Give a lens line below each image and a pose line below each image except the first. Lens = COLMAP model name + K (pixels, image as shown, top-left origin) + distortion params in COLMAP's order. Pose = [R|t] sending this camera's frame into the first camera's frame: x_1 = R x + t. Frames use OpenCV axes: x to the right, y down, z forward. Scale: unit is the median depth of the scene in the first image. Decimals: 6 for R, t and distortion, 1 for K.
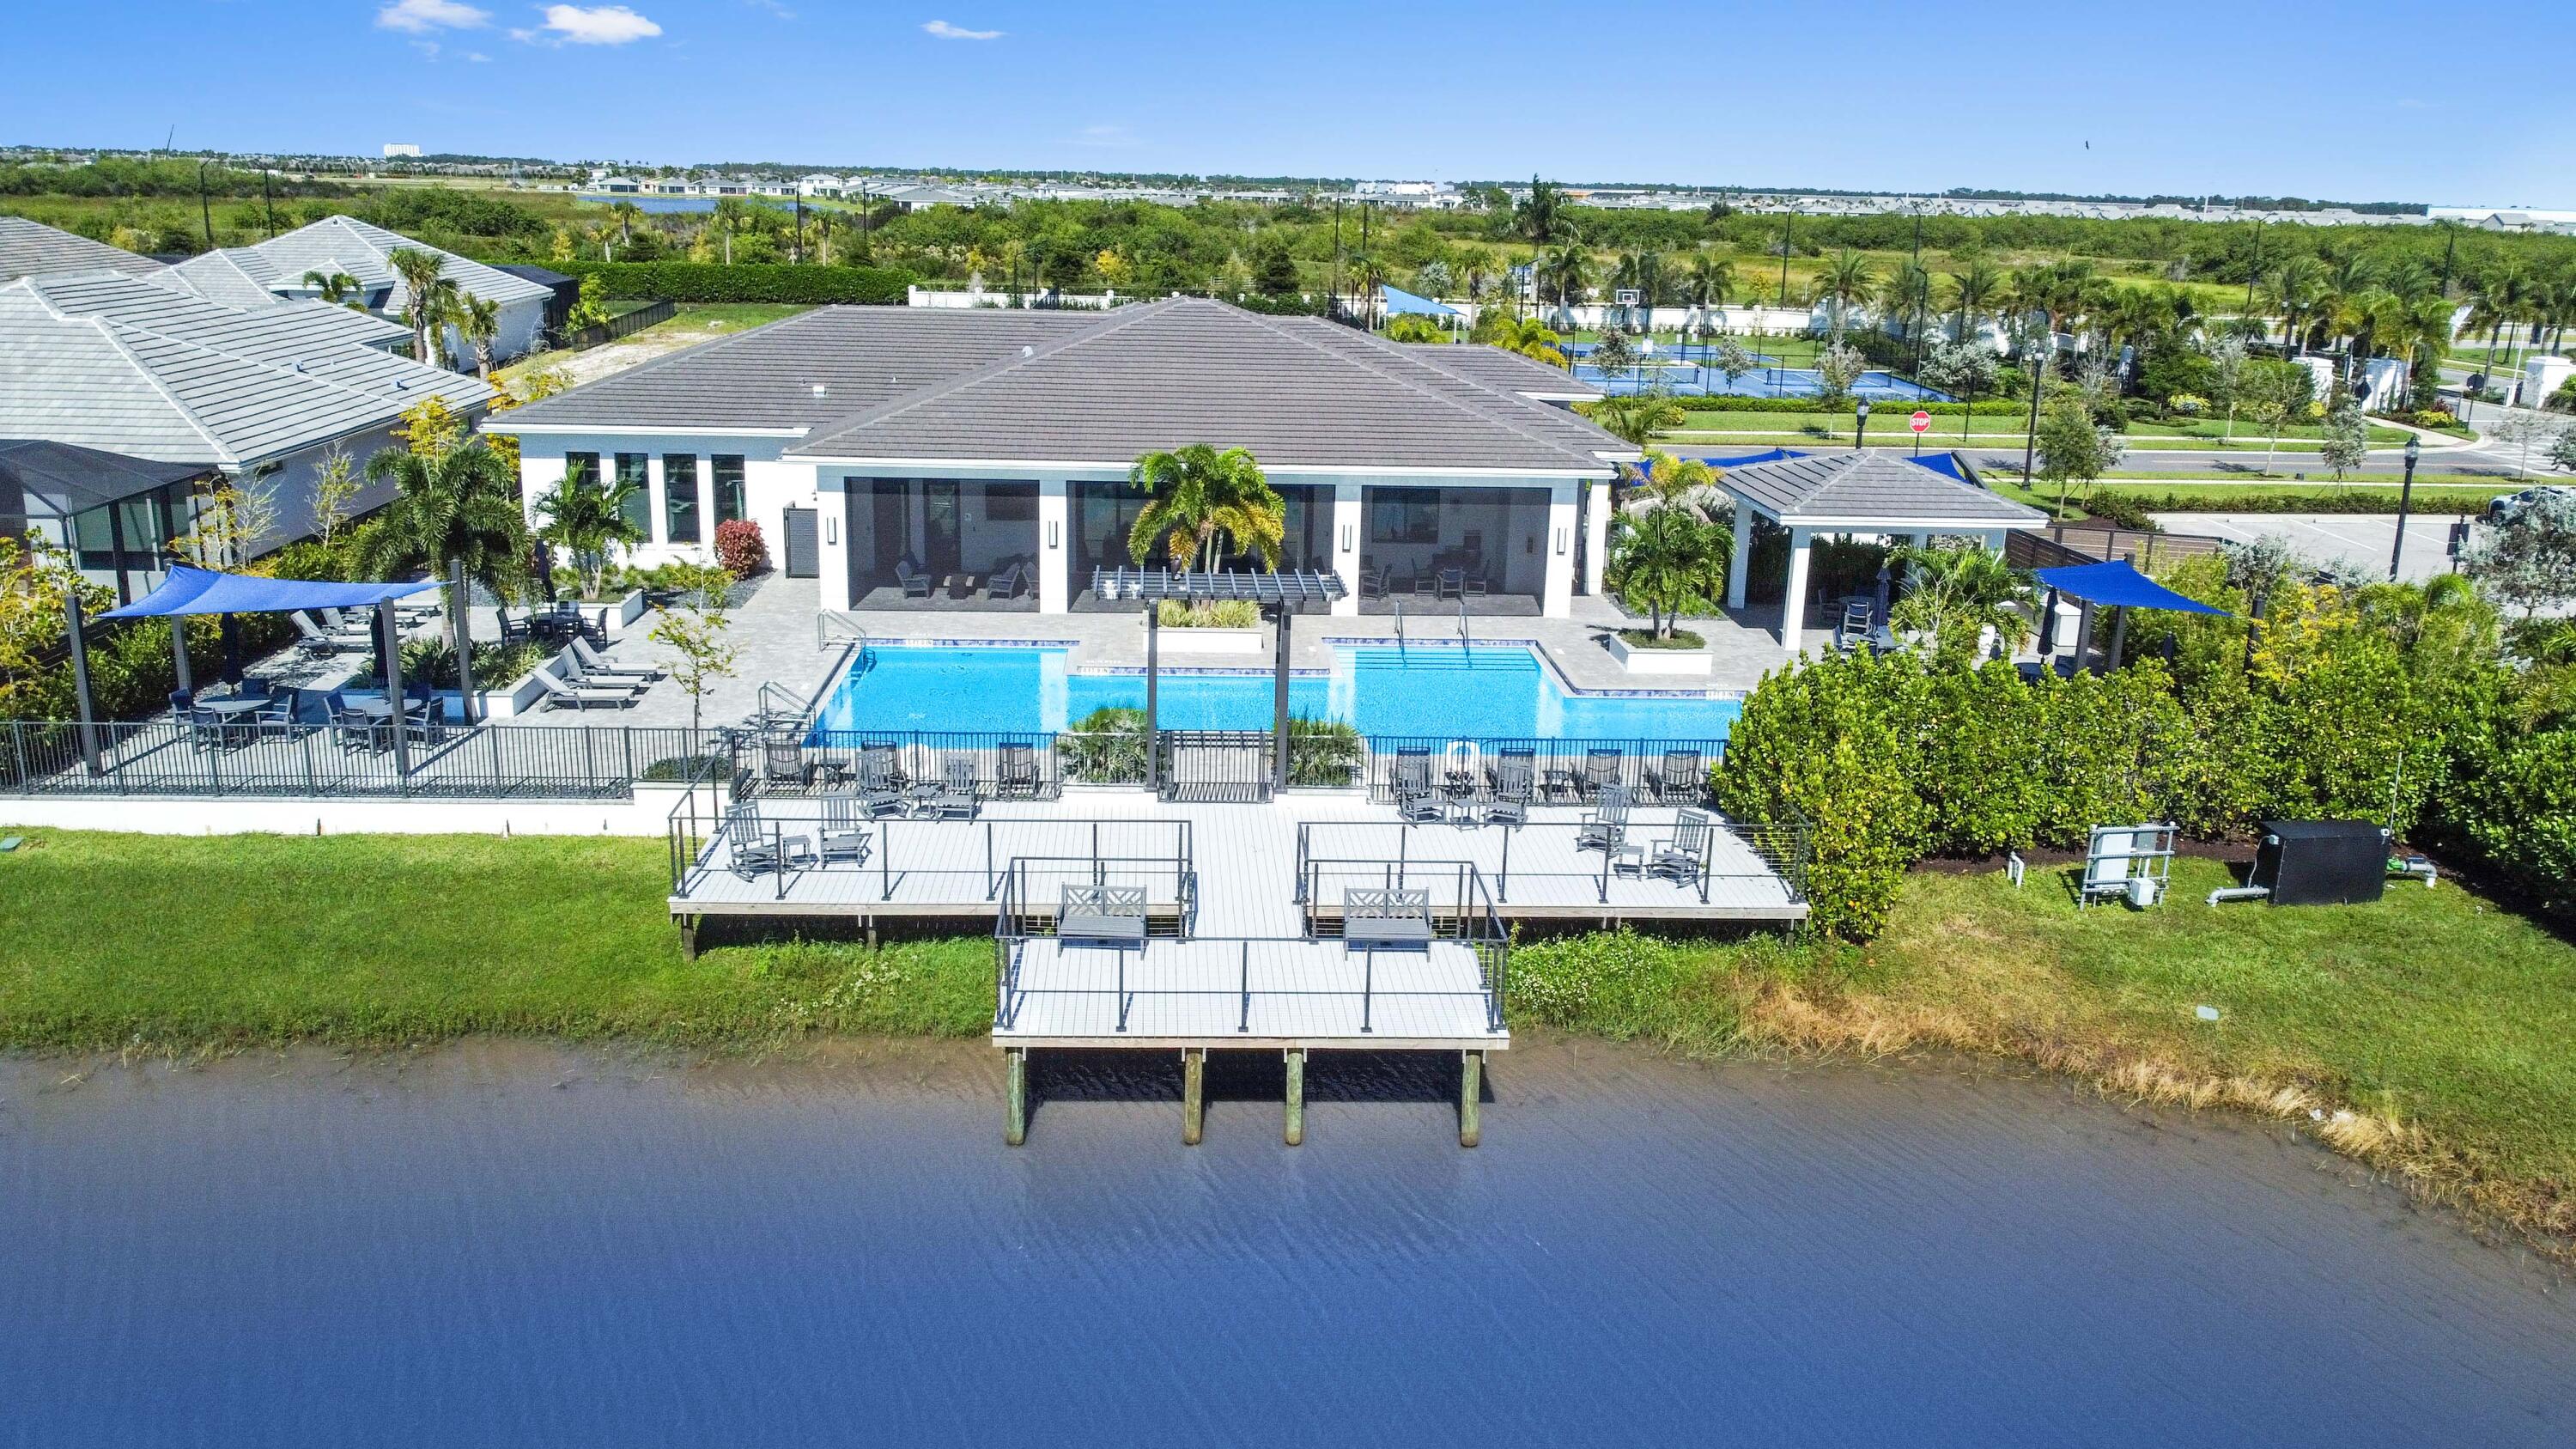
lens RADIAL K [[1933.7, 0, 1276.6], [0, 1933.7, 697.3], [0, 0, 1]] dist [-0.004938, 0.004037]
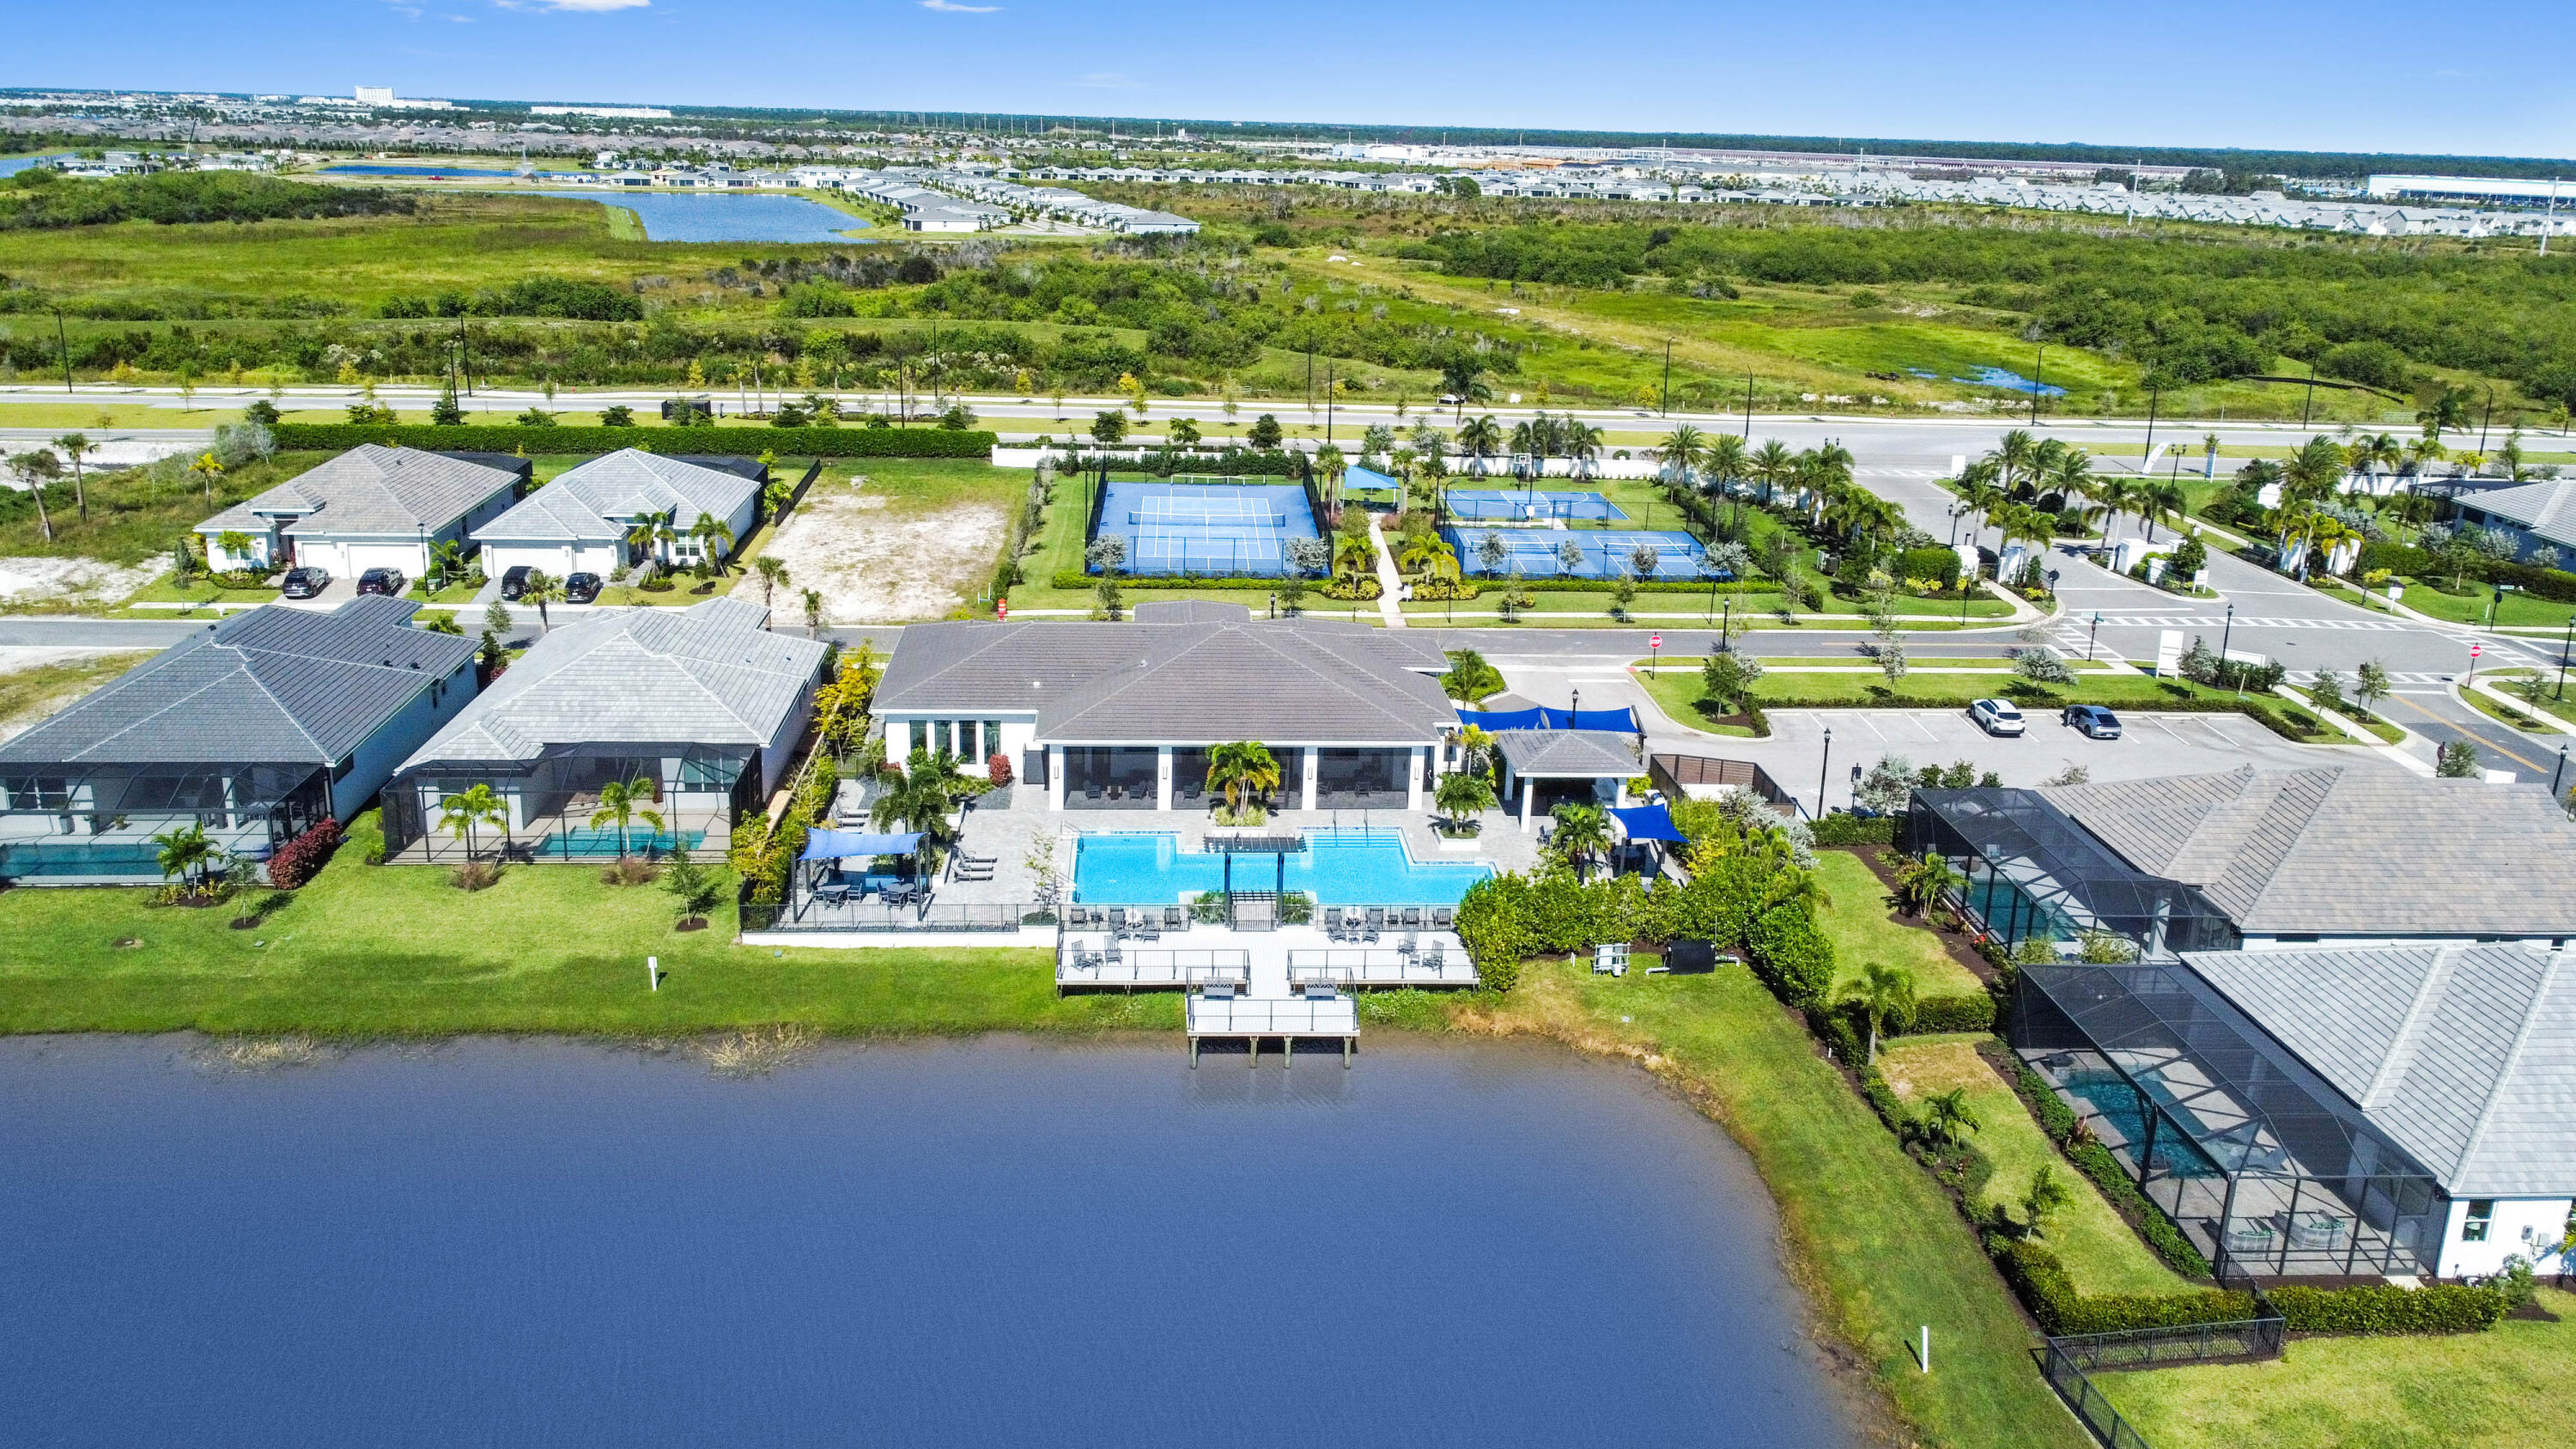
lens RADIAL K [[1933.7, 0, 1276.6], [0, 1933.7, 697.3], [0, 0, 1]] dist [-0.004938, 0.004037]
pose [[0.999940, -0.002464, 0.010655, -0.026082], [0.002138, 0.999532, 0.030521, -0.295095], [-0.010725, -0.030496, 0.999477, -1.344072]]
